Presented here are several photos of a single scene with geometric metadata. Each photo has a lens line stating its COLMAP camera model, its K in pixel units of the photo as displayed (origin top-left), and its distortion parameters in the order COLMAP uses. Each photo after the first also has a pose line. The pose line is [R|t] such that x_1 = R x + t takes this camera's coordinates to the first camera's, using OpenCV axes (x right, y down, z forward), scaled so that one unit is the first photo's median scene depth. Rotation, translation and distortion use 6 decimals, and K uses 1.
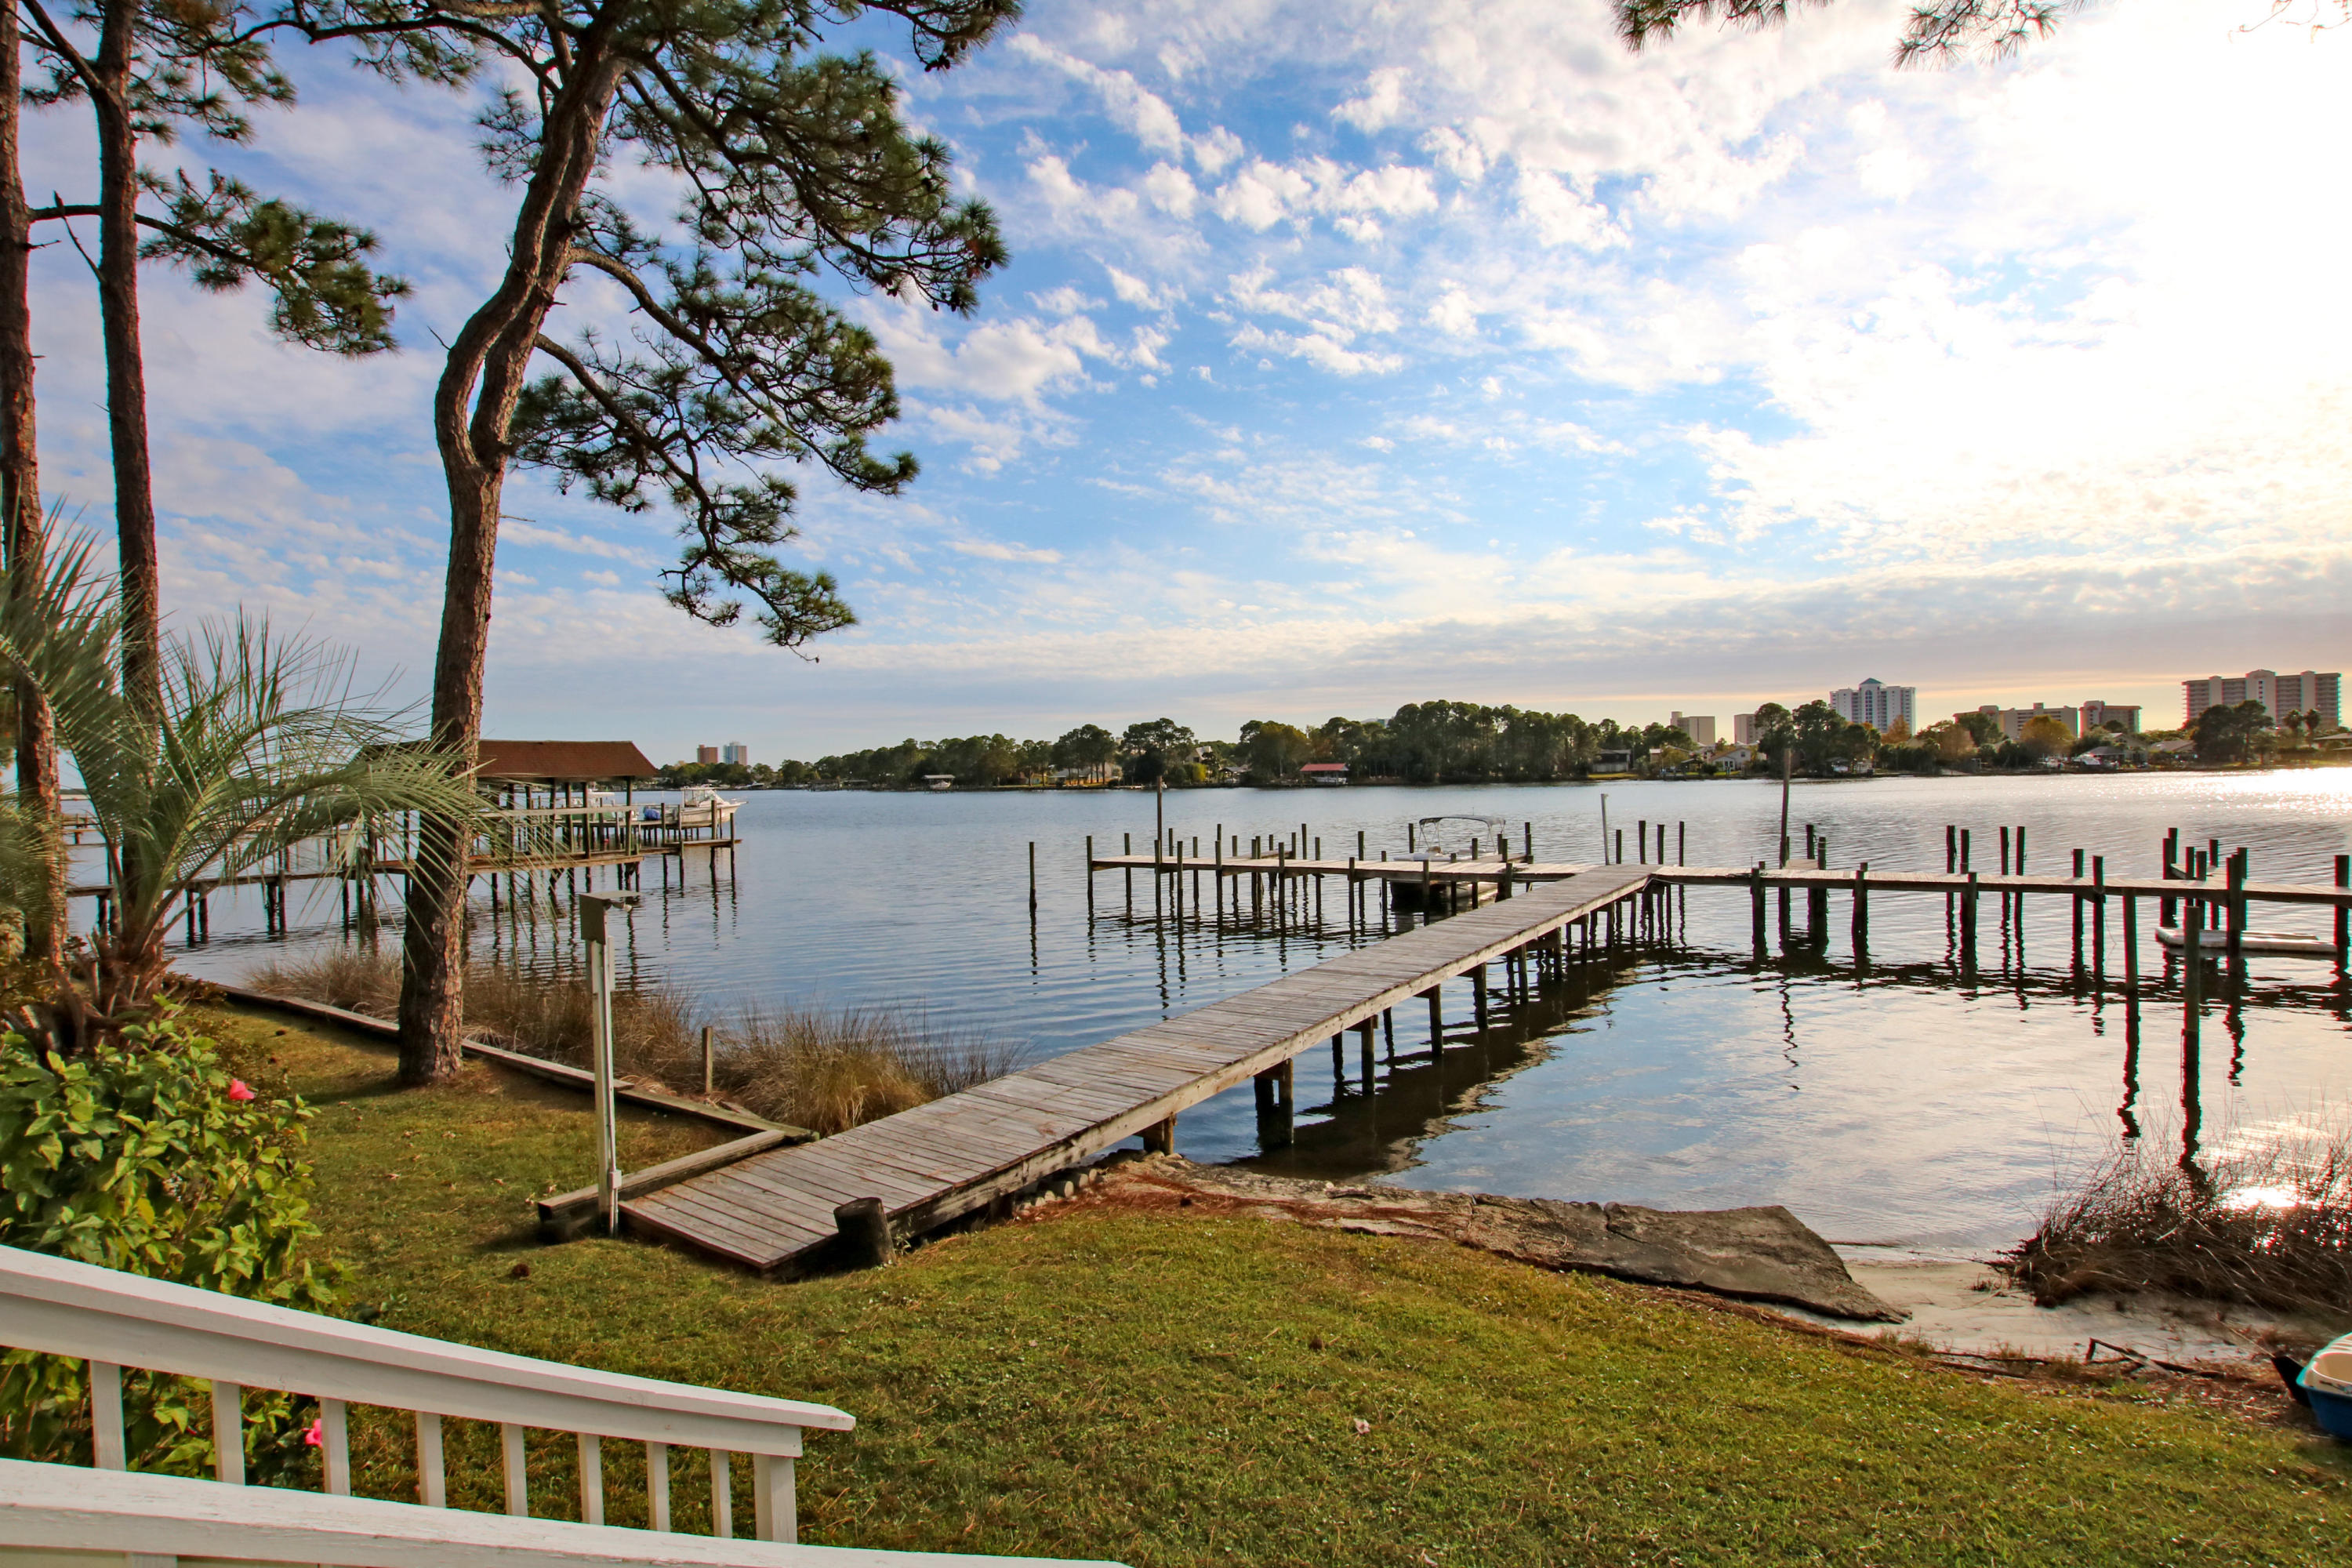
lens RADIAL K [[1082.2, 0, 1180.6], [0, 1082.2, 777.2], [0, 0, 1]] dist [-0.016625, -0.000039]
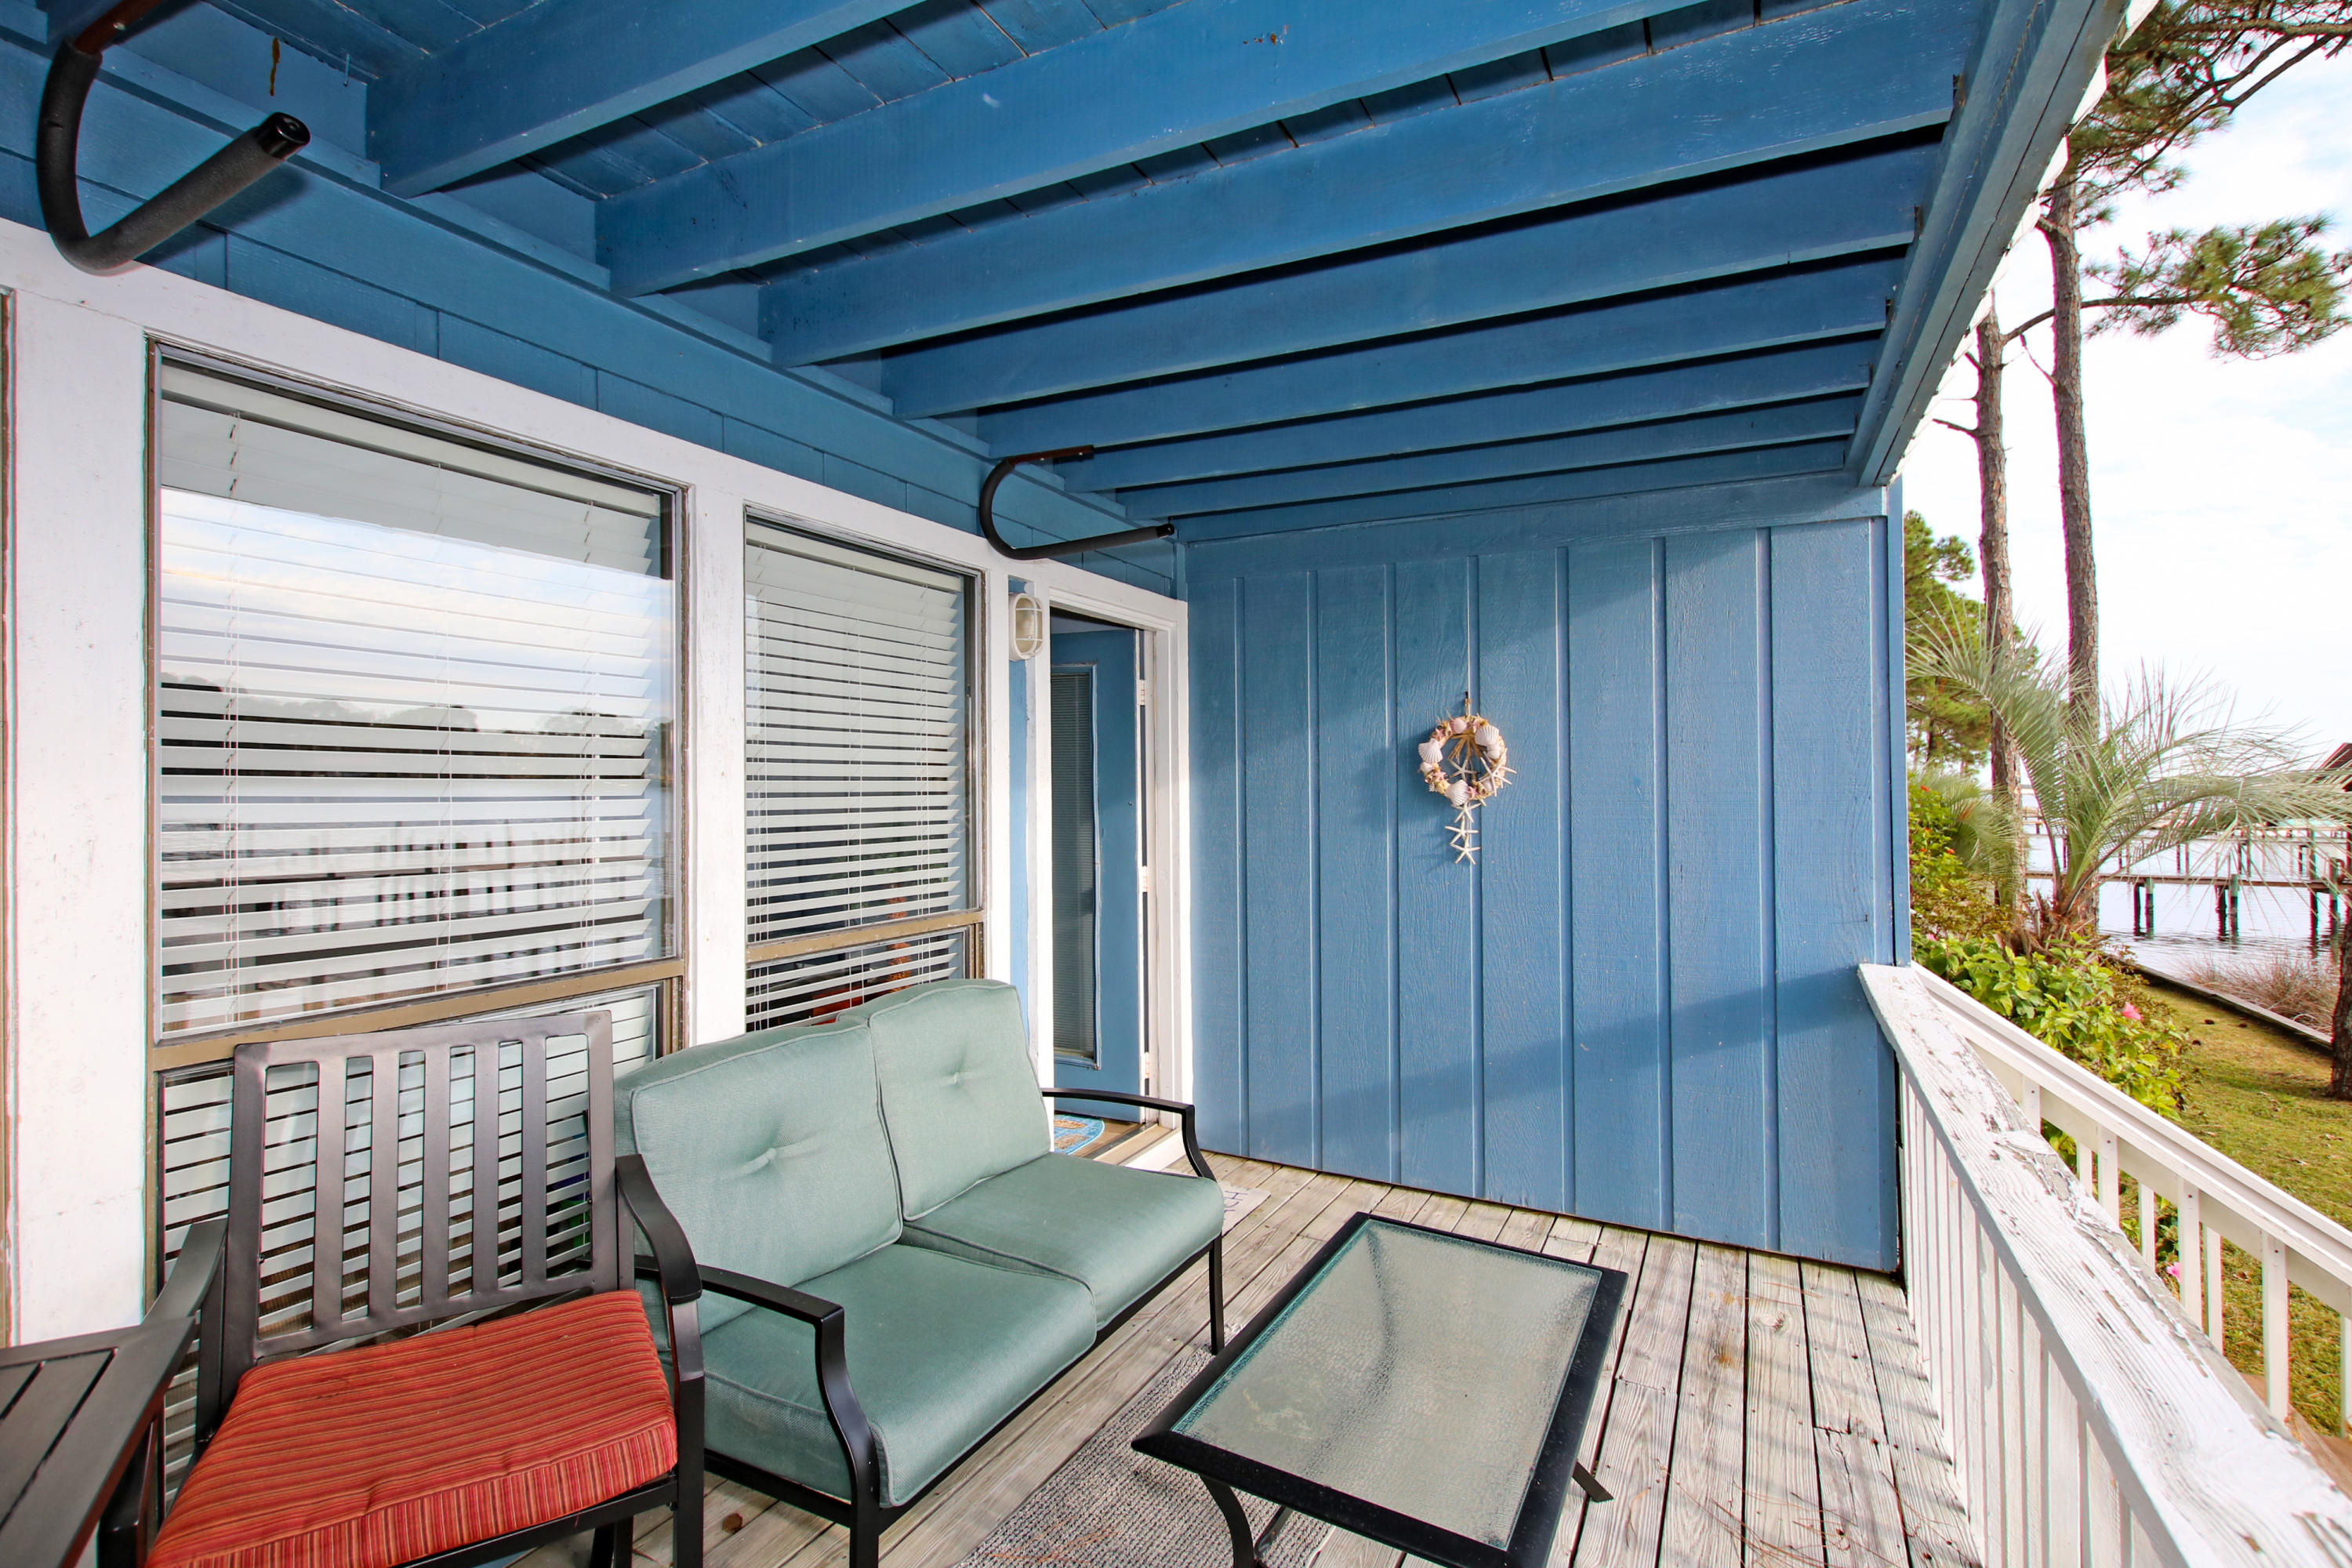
lens RADIAL K [[1019.2, 0, 1168.6], [0, 1019.2, 773.0], [0, 0, 1]] dist [-0.001368, -0.000086]
pose [[0.059685, 0.004465, -0.998207, 0.090205], [-0.006990, 0.999967, 0.004055, -0.004729], [0.998193, 0.006735, 0.059714, -0.082786]]
